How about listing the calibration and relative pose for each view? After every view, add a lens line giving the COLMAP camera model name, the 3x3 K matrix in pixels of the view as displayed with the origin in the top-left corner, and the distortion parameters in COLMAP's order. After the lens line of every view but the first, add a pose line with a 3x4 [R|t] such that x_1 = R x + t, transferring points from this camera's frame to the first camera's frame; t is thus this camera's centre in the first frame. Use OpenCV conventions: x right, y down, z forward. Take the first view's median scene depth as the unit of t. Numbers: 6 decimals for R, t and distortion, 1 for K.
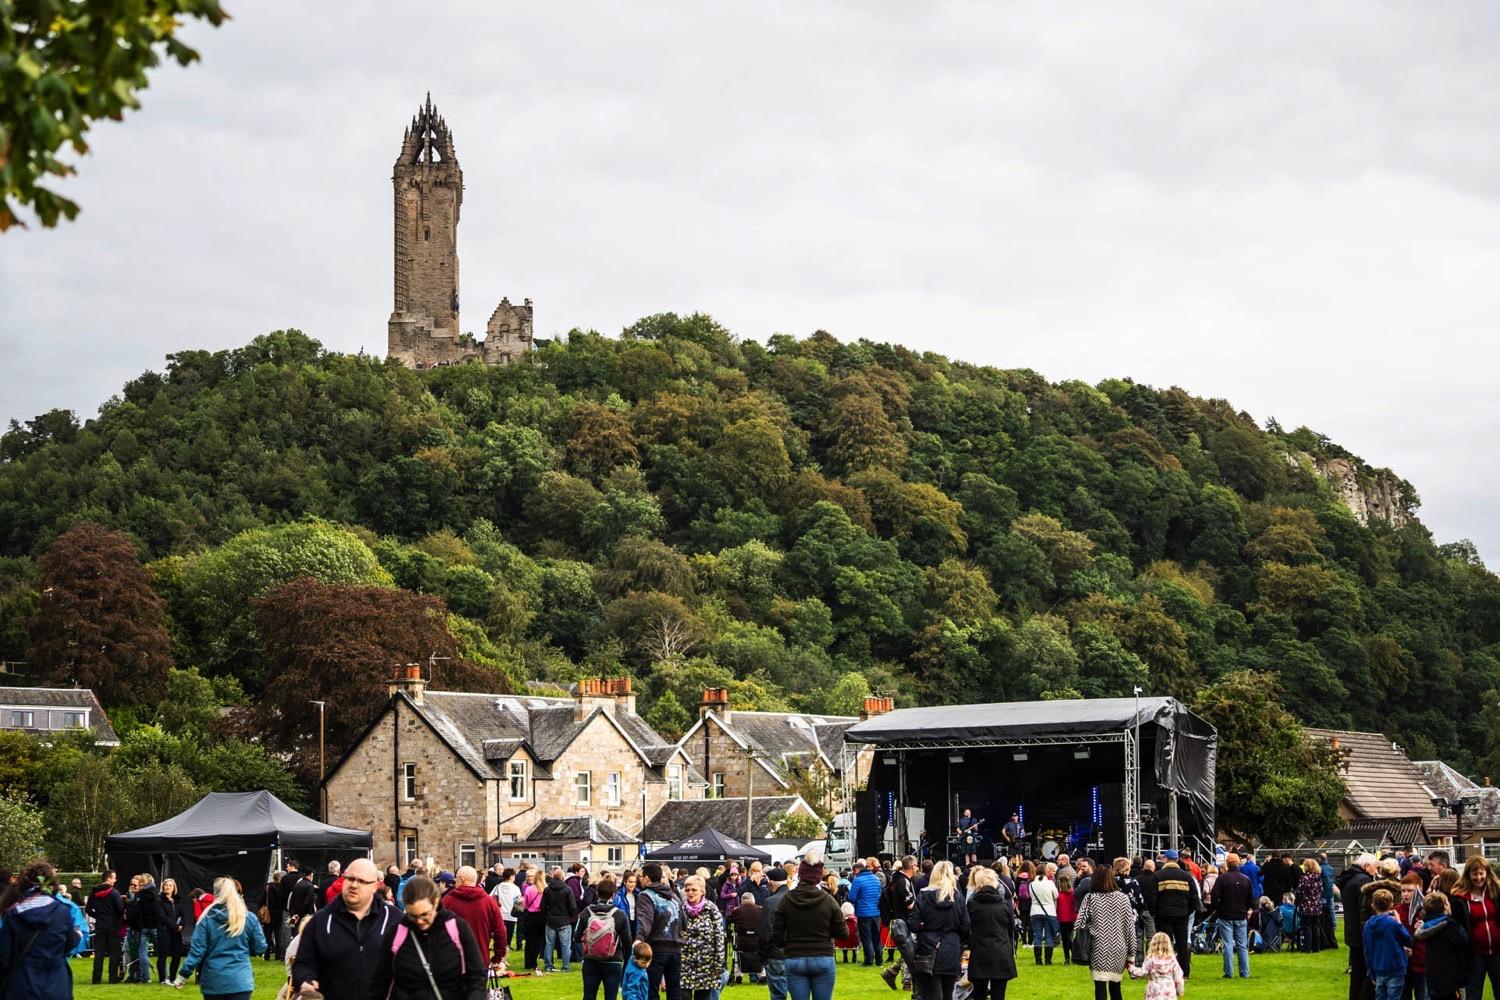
lens RADIAL K [[3355.3, 0, 750.0], [0, 3355.3, 500.0], [0, 0, 1]] dist [-0.135081, 0.406065]
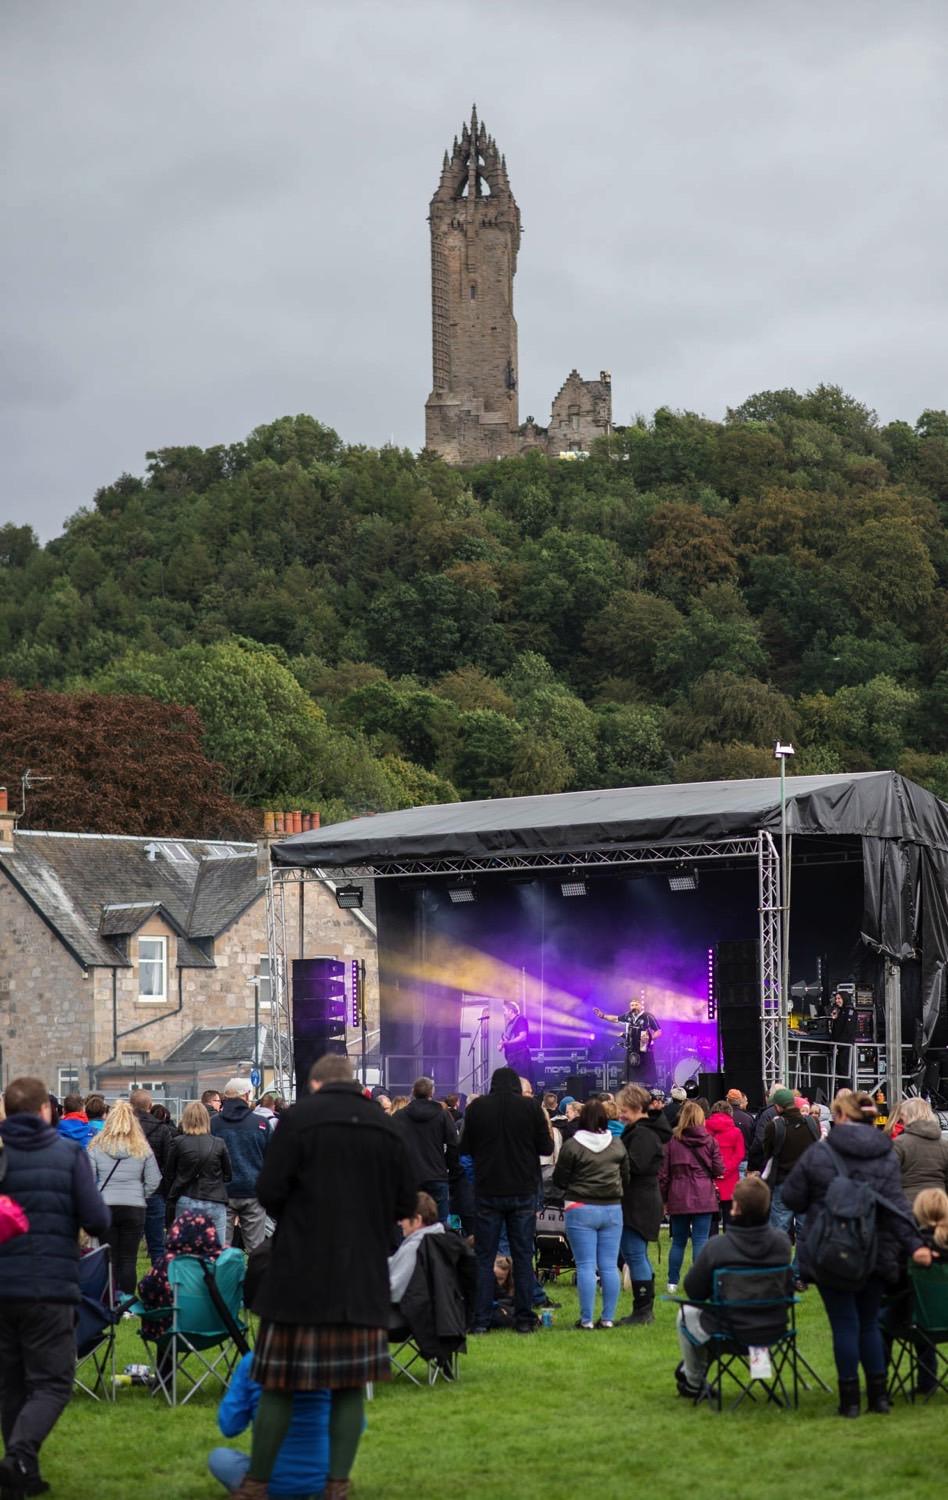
lens RADIAL K [[3961.3, 0, 506.3], [0, 3961.3, 754.8], [0, 0, 1]] dist [0.101825, 0.905752]
pose [[0.990935, -0.008519, -0.134073, 0.035417], [0.011305, 0.999736, 0.020027, 0.010386], [0.133867, -0.021361, 0.990769, 0.095095]]
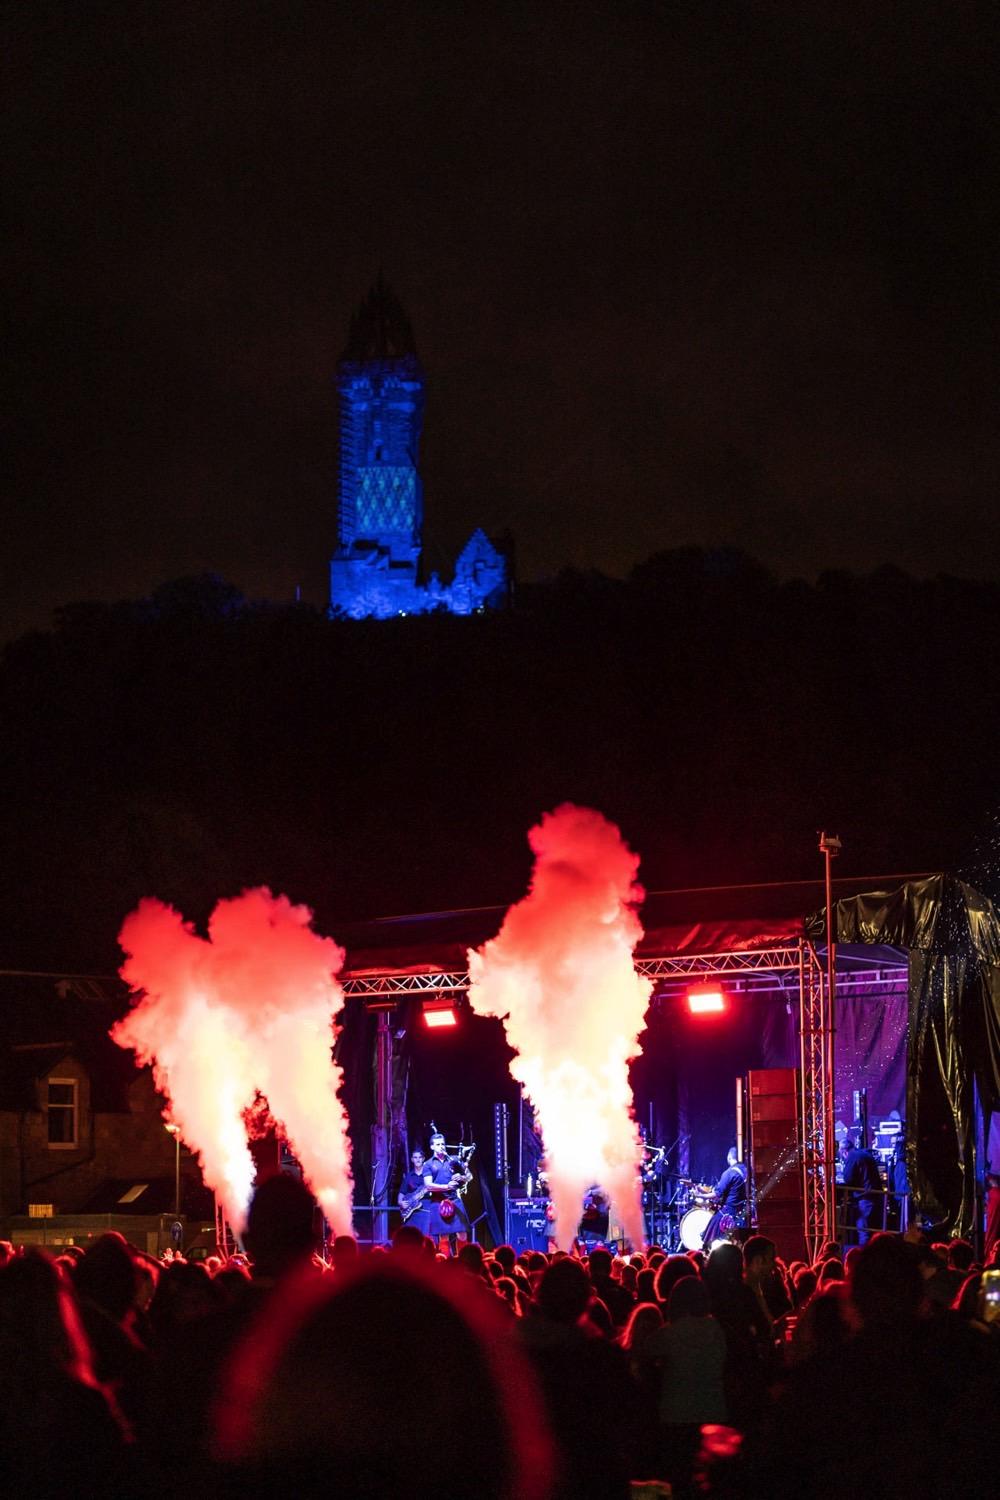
lens RADIAL K [[3836.0, 0, 500.0], [0, 3836.0, 750.0], [0, 0, 1]] dist [0.025792, -0.322044]
pose [[0.994170, -0.010112, -0.107345, 0.029157], [0.007692, 0.999707, -0.022937, 0.012809], [0.107545, 0.021977, 0.993957, 0.119378]]
